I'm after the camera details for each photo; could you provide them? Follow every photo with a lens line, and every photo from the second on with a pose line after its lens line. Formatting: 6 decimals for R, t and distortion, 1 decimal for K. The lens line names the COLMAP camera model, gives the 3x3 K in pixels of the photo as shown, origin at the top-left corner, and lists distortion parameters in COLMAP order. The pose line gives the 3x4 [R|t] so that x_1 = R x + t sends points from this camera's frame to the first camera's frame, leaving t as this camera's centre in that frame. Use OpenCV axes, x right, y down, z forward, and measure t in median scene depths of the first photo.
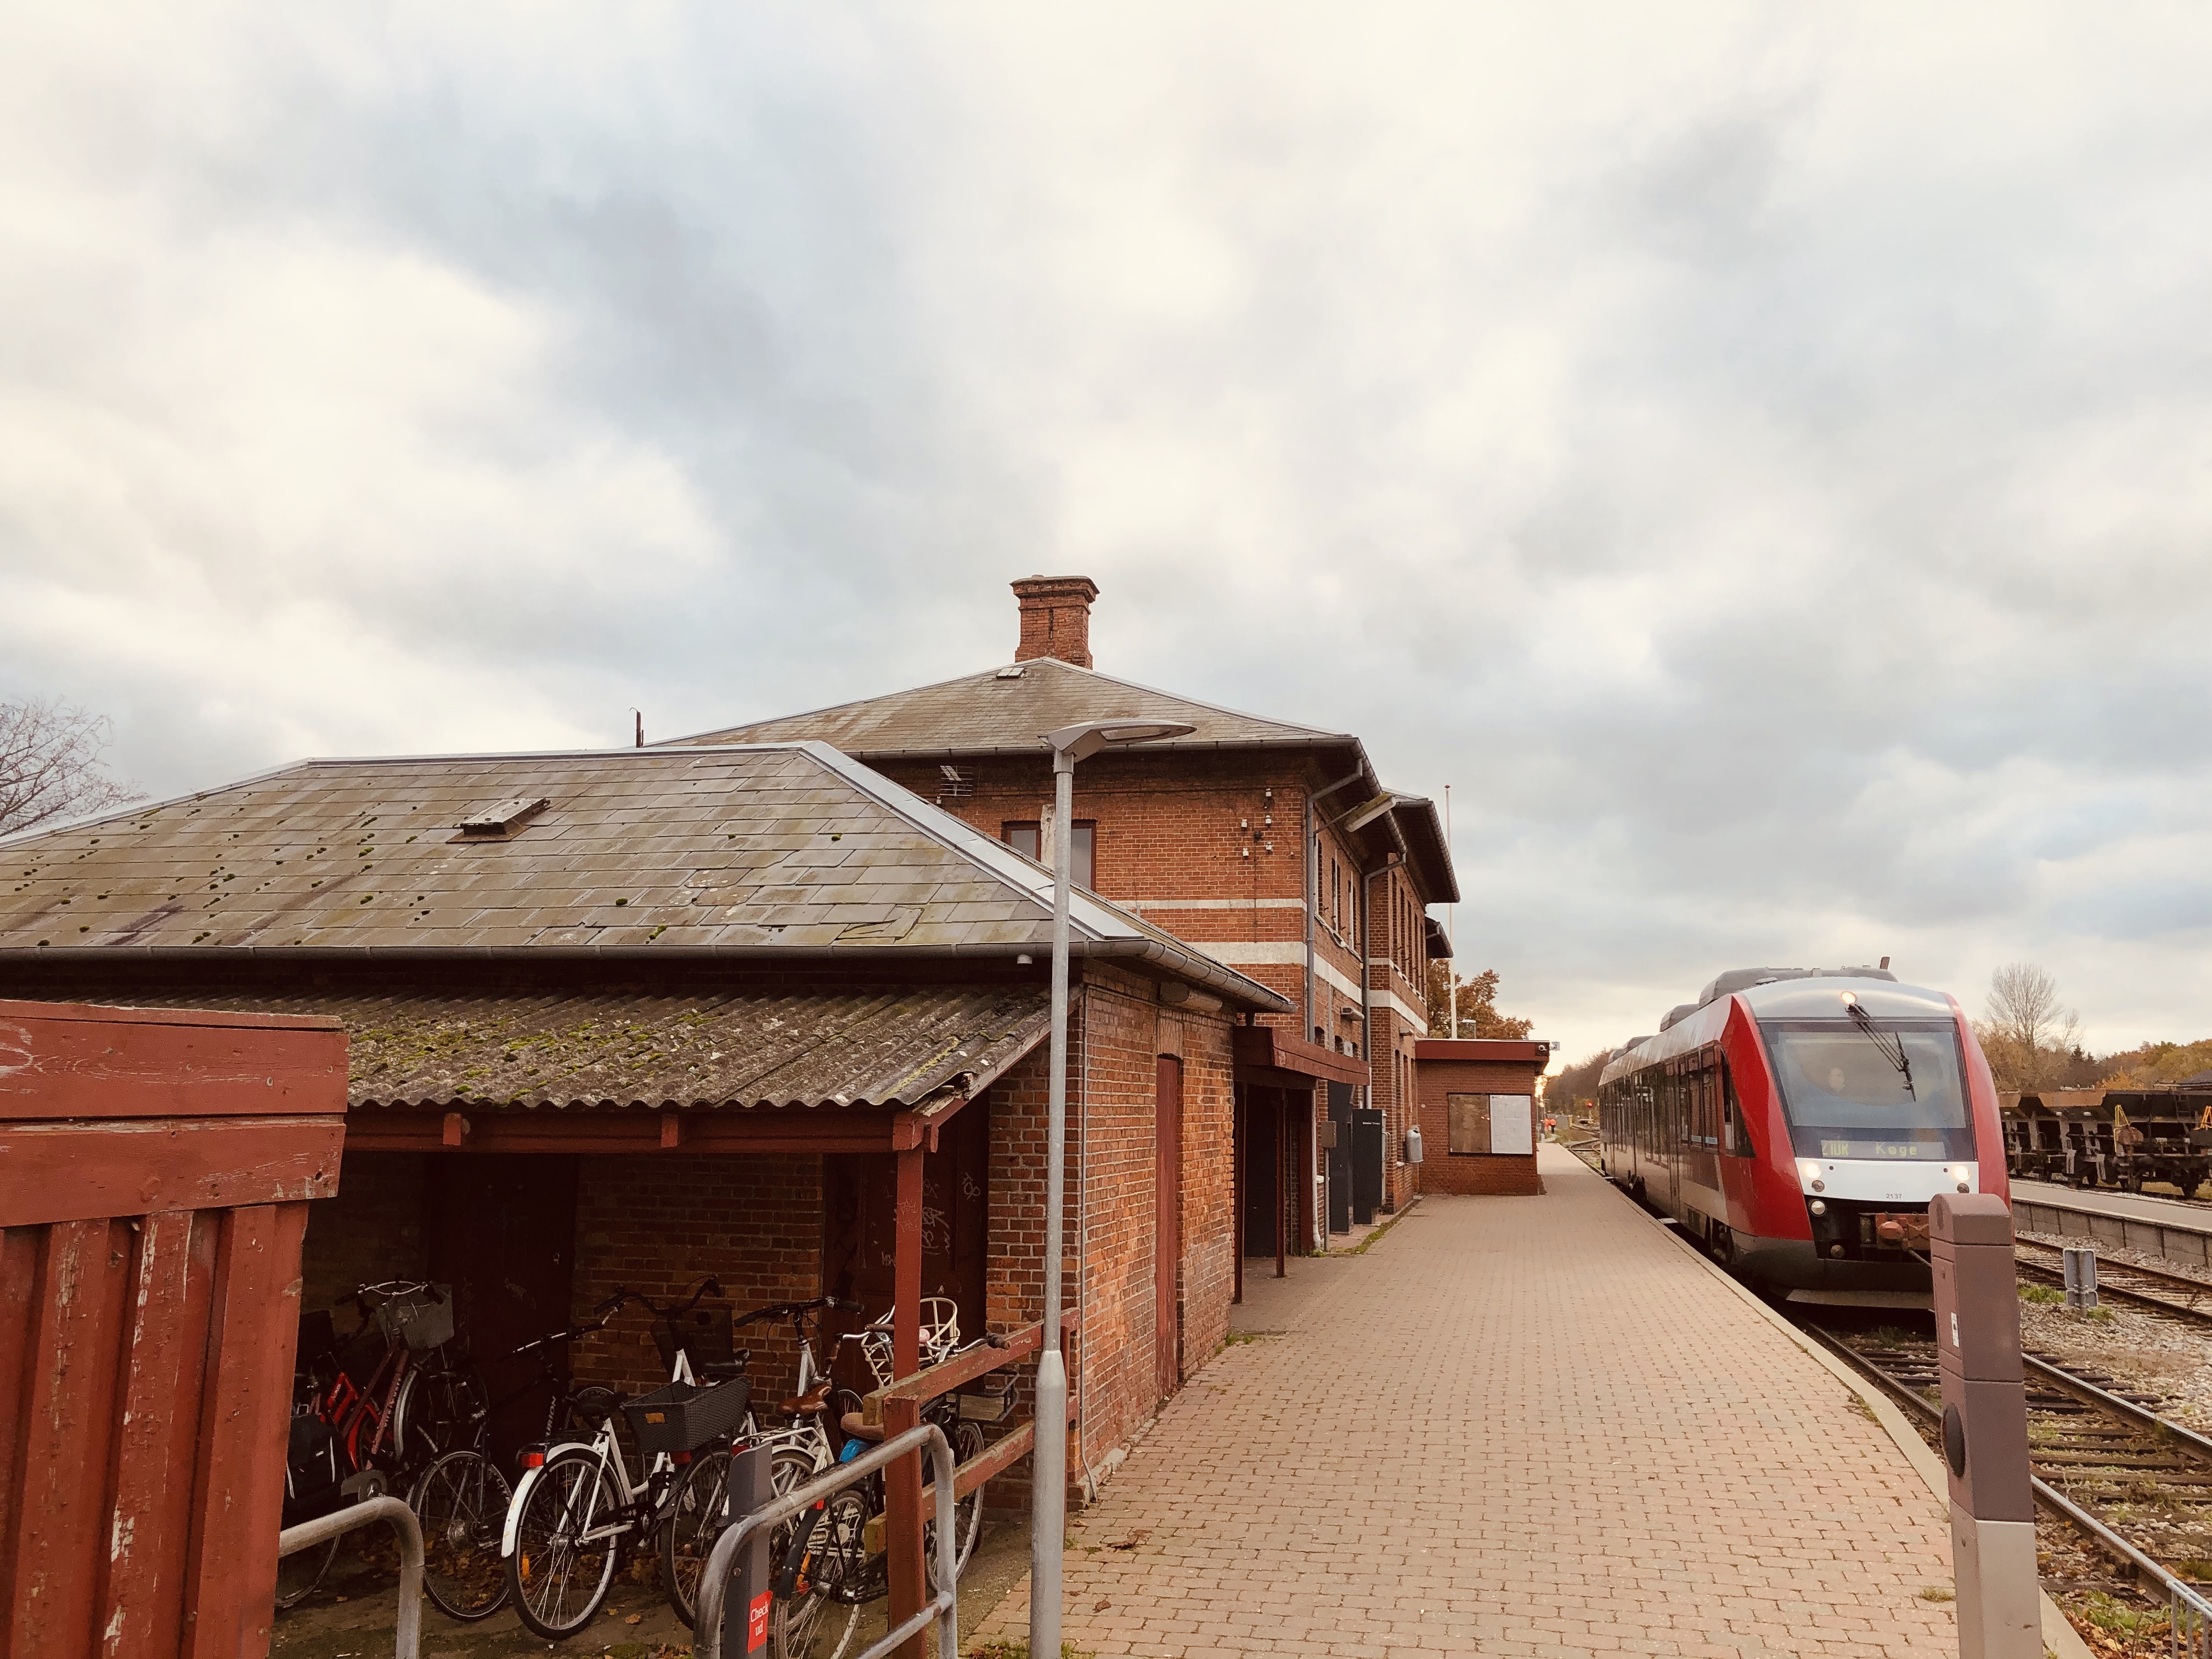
lens RADIAL K [[1834.7, 0, 1128.2], [0, 1834.7, 784.3], [0, 0, 1]] dist [0.099662, -0.107957]
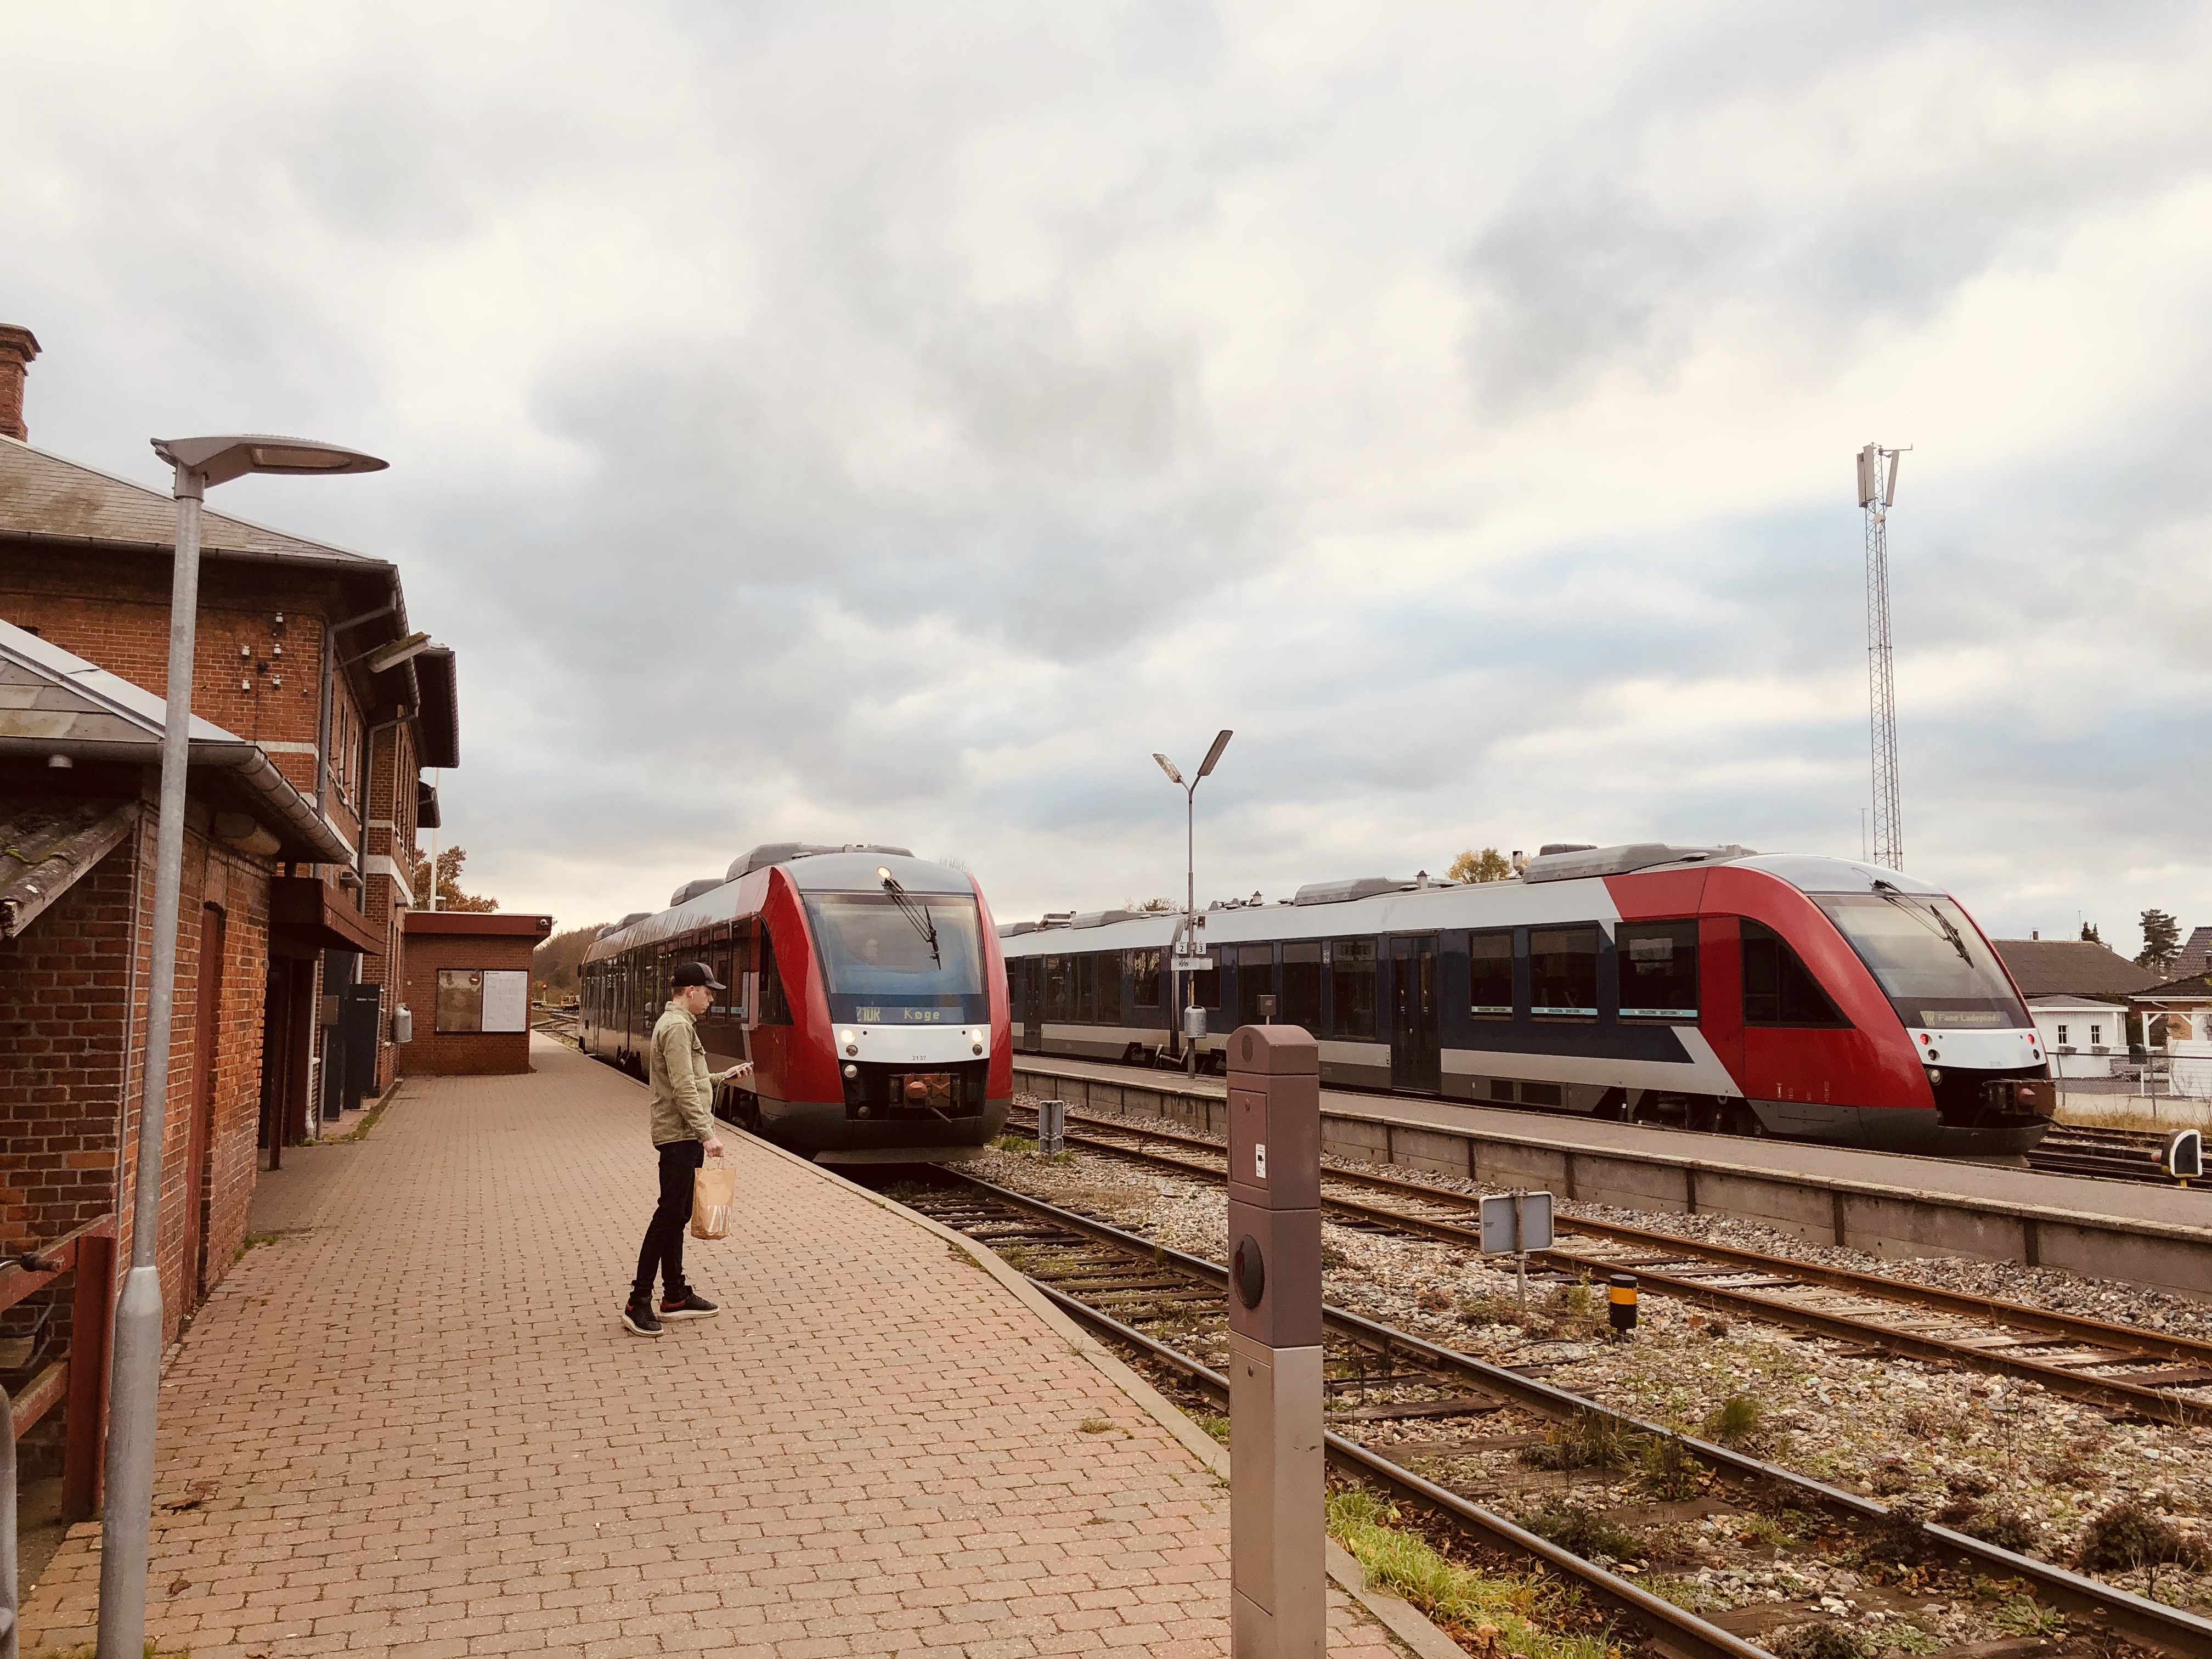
lens RADIAL K [[1834.6, 0, 1097.0], [0, 1834.6, 809.8], [0, 0, 1]] dist [0.038278, 0.011331]
pose [[0.858212, 0.050421, 0.510814, -0.038746], [-0.088502, 0.994795, 0.050498, 0.019334], [-0.505609, -0.088546, 0.858207, 0.068800]]
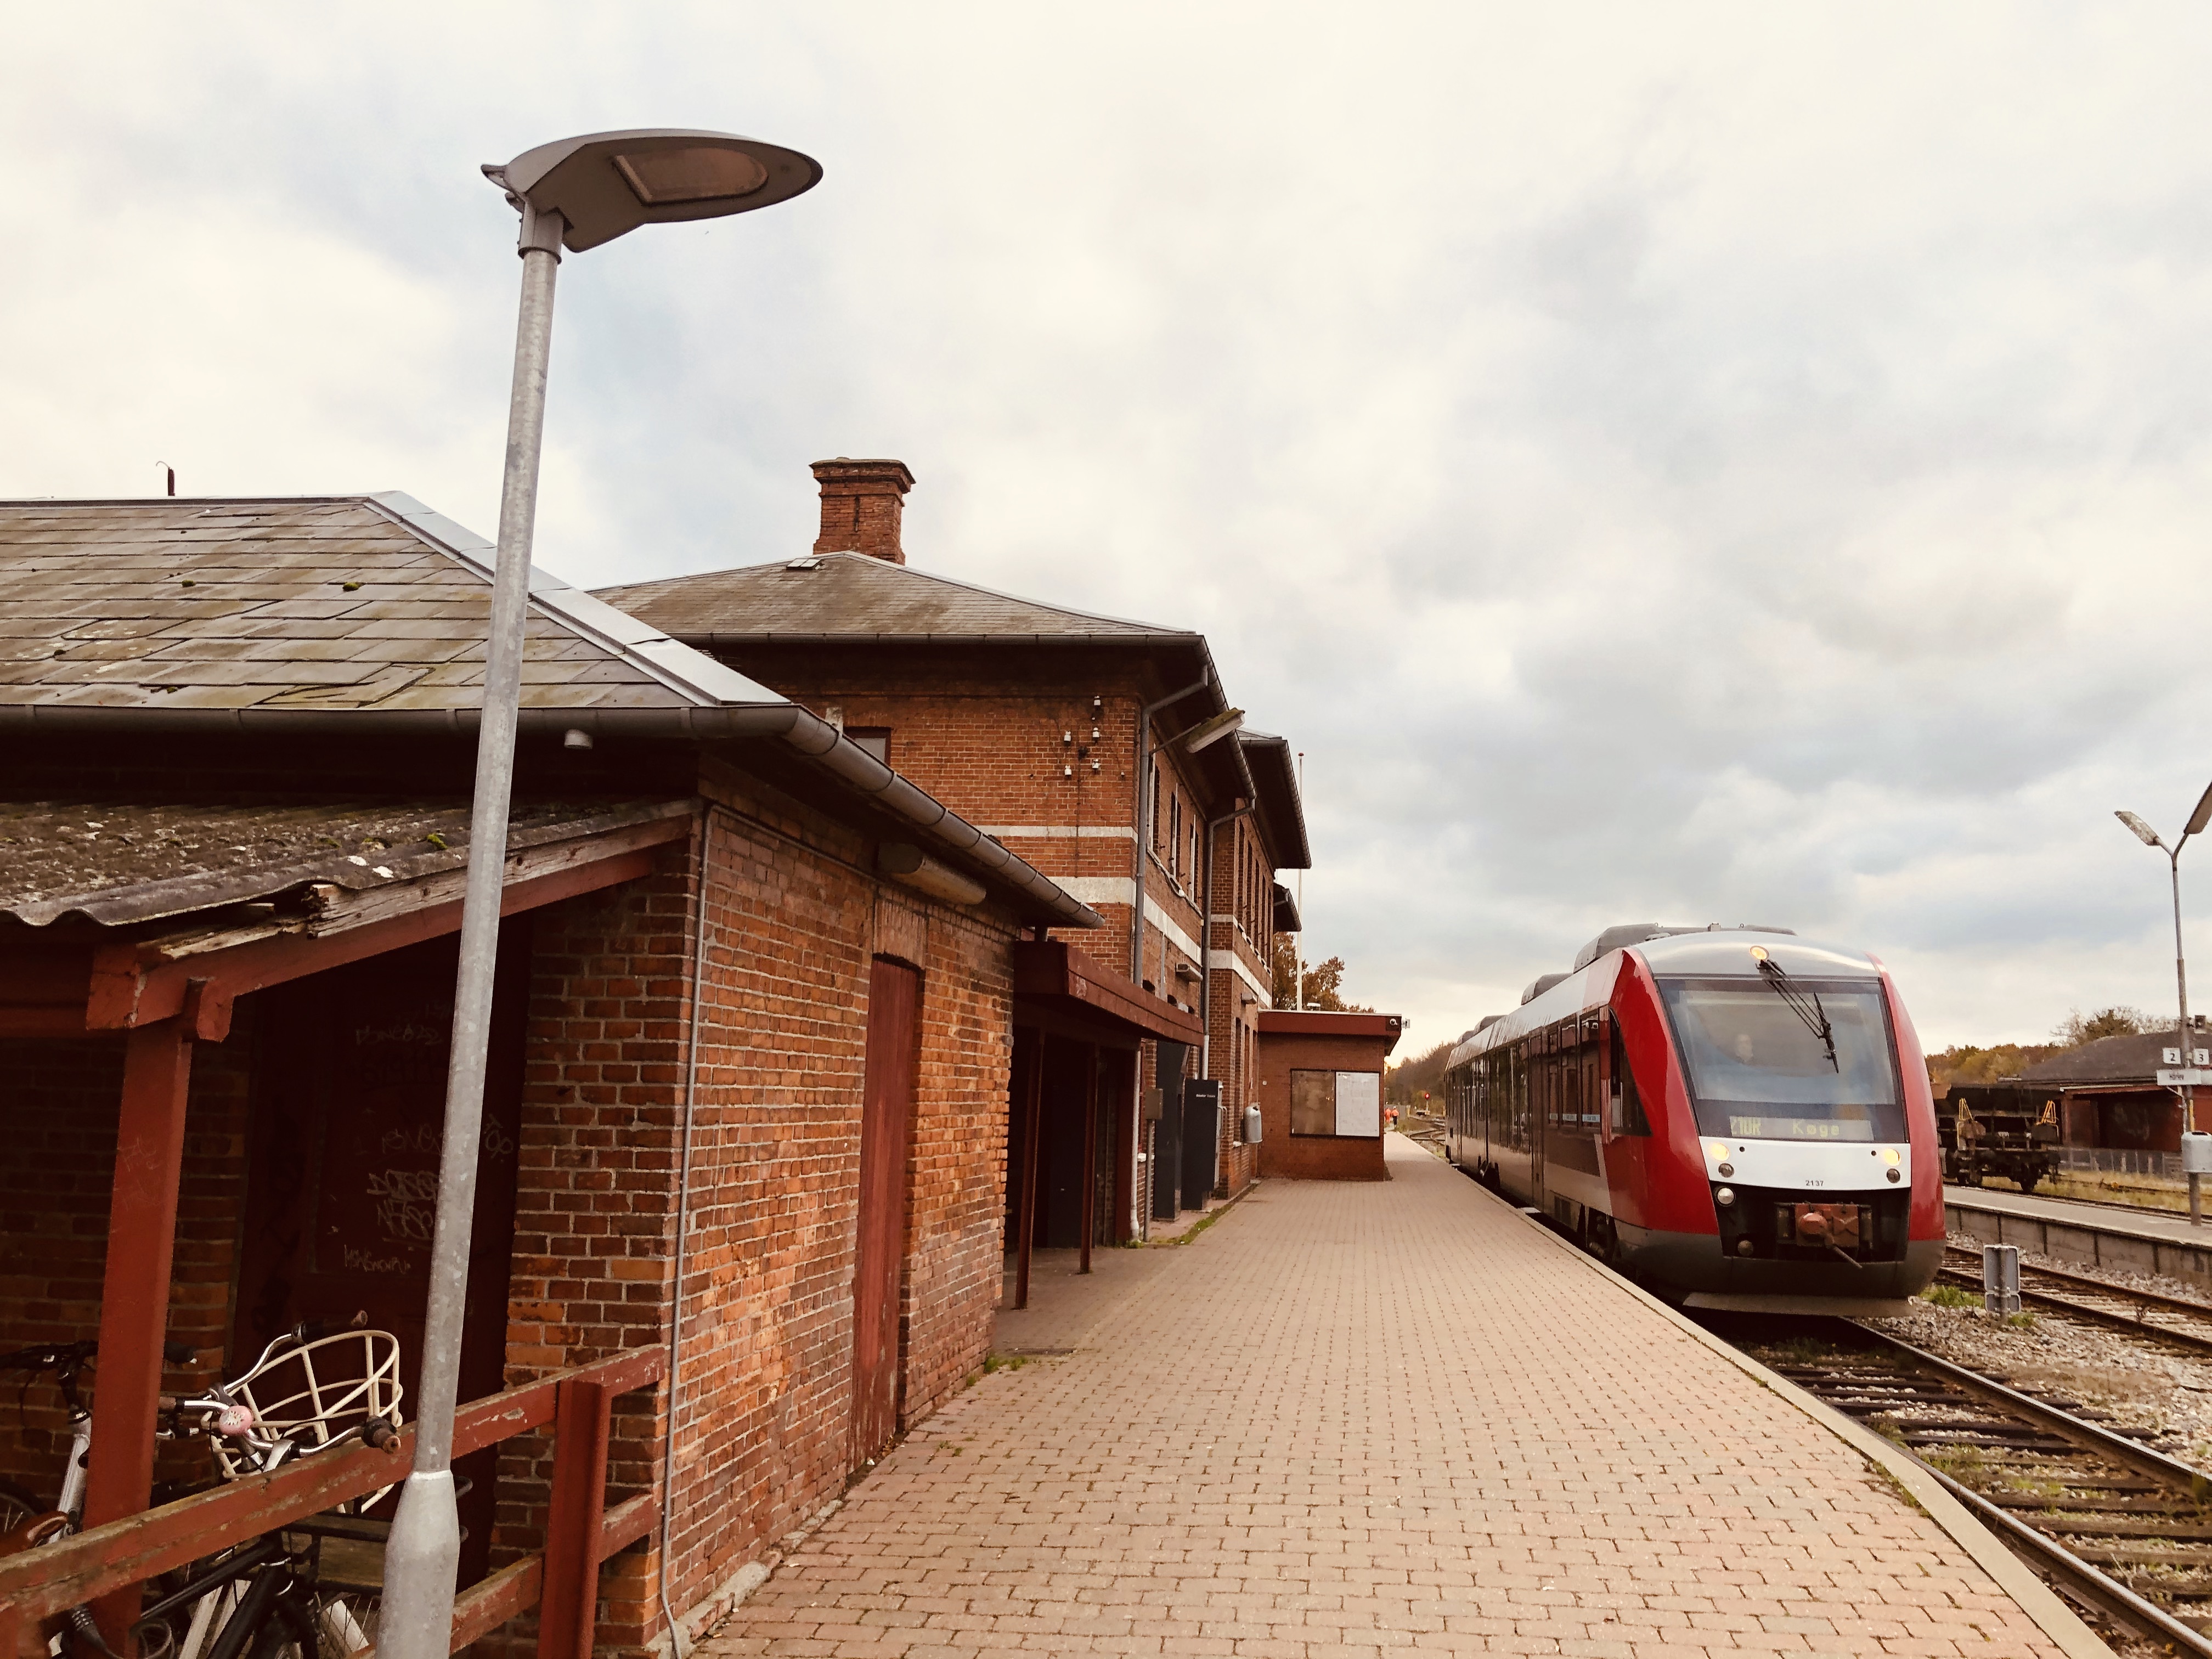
lens RADIAL K [[1802.6, 0, 1130.7], [0, 1802.6, 838.9], [0, 0, 1]] dist [0.083349, -0.114122]
pose [[0.996390, 0.030141, 0.079369, 0.033302], [-0.032655, 0.998999, 0.030559, 0.049686], [-0.078369, -0.033040, 0.996377, 0.206000]]
